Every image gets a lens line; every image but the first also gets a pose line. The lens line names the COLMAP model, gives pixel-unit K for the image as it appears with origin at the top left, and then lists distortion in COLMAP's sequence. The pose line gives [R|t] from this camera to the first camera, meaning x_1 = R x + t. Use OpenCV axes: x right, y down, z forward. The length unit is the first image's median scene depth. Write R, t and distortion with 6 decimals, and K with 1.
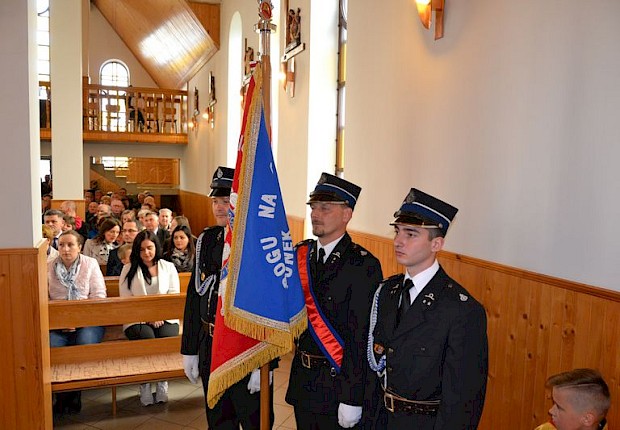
lens RADIAL K [[509.2, 0, 309.6], [0, 509.2, 218.3], [0, 0, 1]] dist [-0.034742, 0.011365]
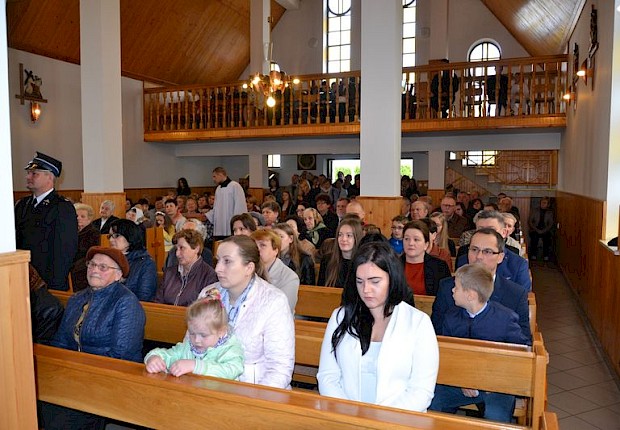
lens RADIAL K [[509.2, 0, 309.6], [0, 509.2, 218.3], [0, 0, 1]] dist [-0.034742, 0.011365]
pose [[0.726311, 0.035243, -0.686463, -0.005257], [-0.044838, 0.998987, 0.003847, -0.001227], [0.685903, 0.027985, 0.727155, 0.224298]]
